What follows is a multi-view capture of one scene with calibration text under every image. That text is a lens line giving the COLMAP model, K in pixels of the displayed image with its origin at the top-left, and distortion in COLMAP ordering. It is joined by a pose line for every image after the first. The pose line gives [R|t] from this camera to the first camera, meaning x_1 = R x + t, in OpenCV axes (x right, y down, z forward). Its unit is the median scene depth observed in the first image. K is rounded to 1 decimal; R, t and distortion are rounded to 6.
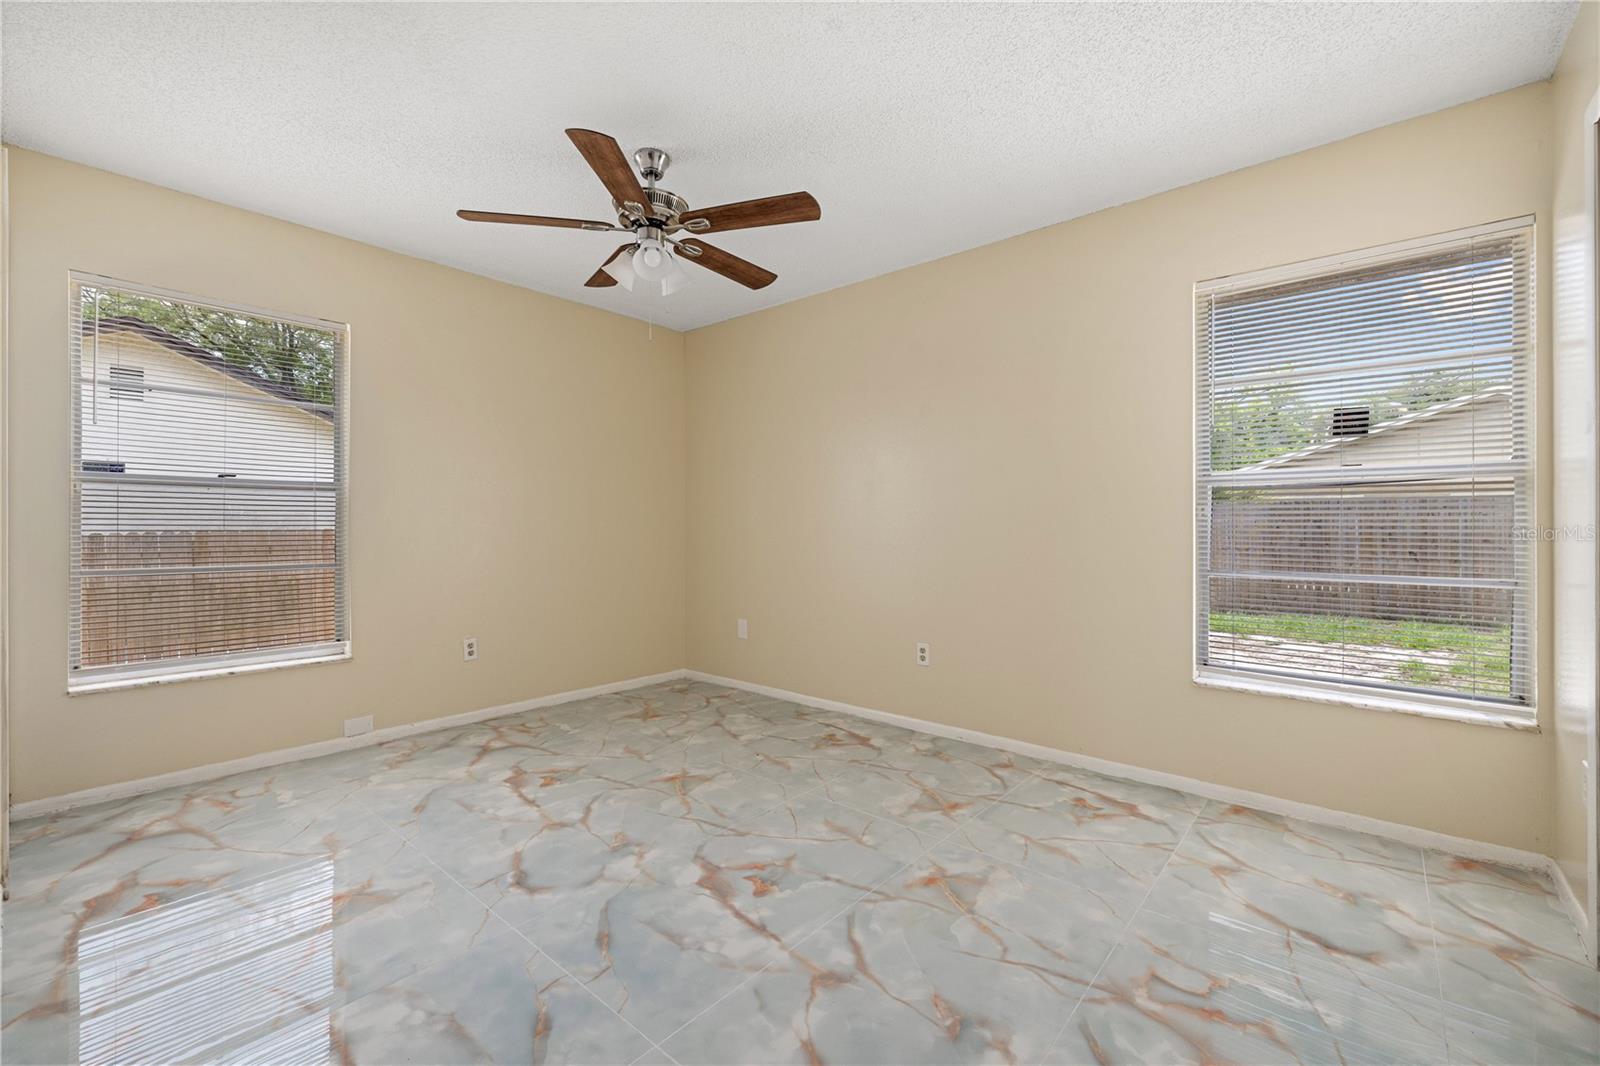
lens RADIAL K [[691.7, 0, 792.7], [0, 691.7, 526.1], [0, 0, 1]] dist [-0.000402, 0.000291]
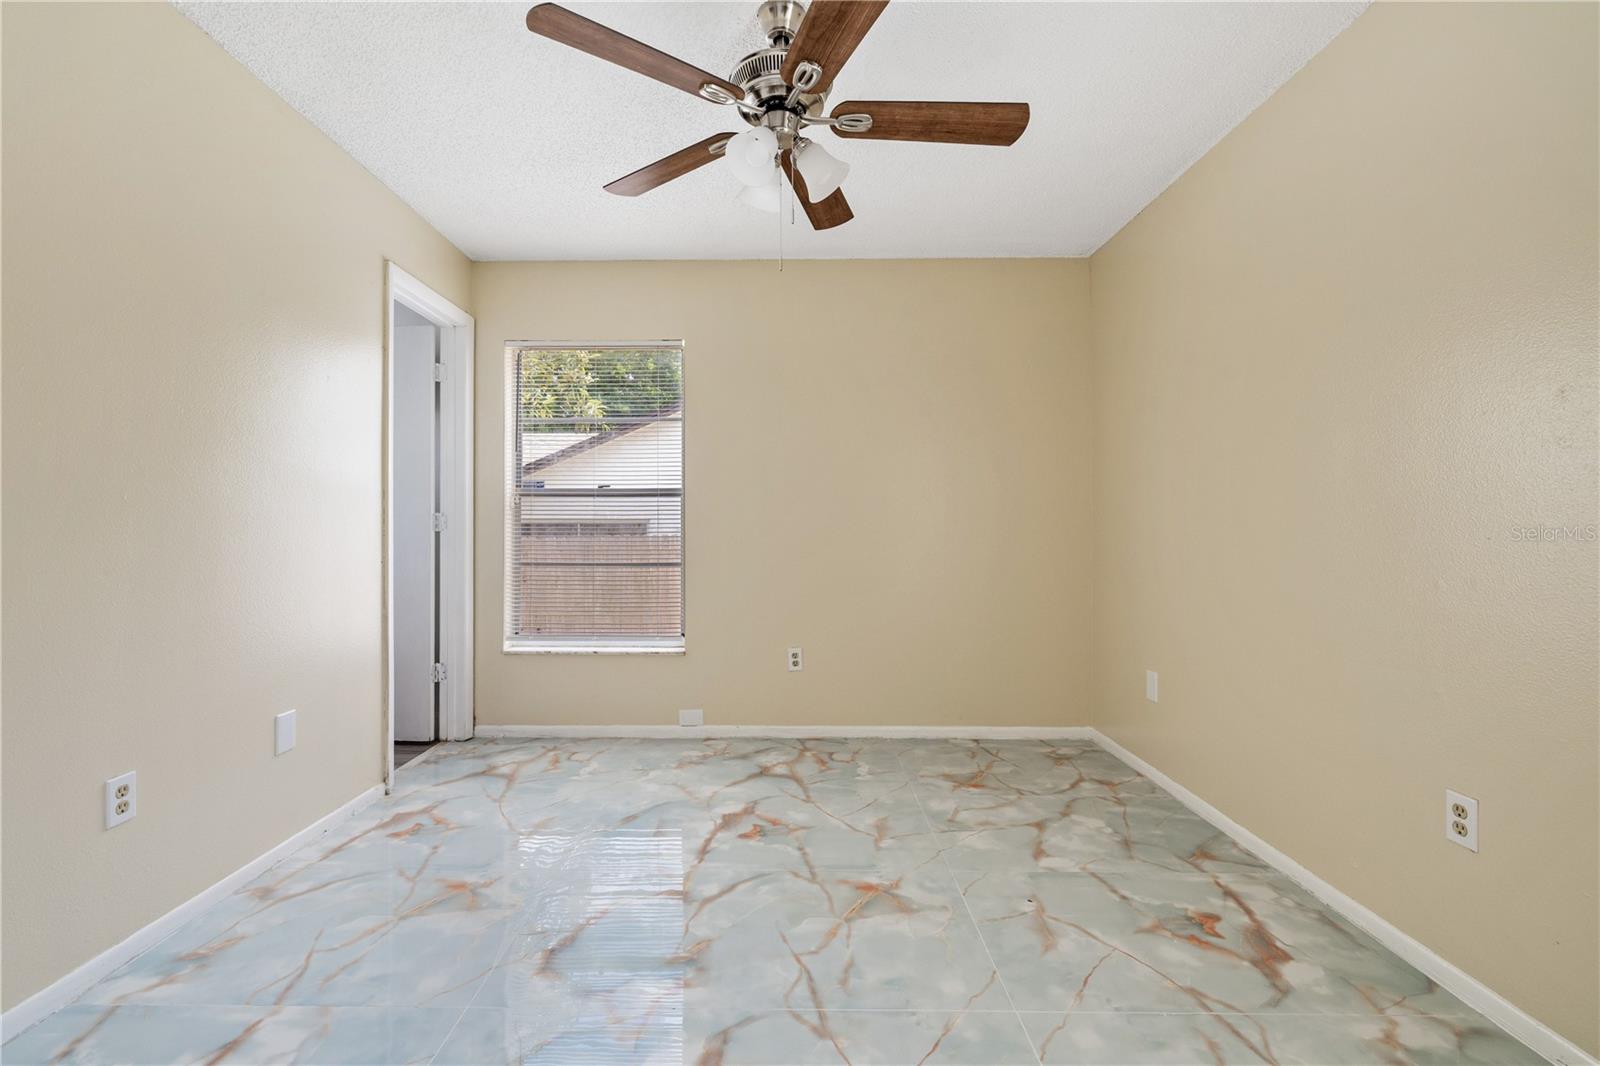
lens RADIAL K [[691.7, 0, 792.7], [0, 691.7, 526.1], [0, 0, 1]] dist [-0.000402, 0.000291]
pose [[0.636340, -0.004669, -0.771394, 0.291242], [0.003292, 0.999989, -0.003336, 0.000018], [0.771401, -0.000417, 0.636349, 0.449623]]
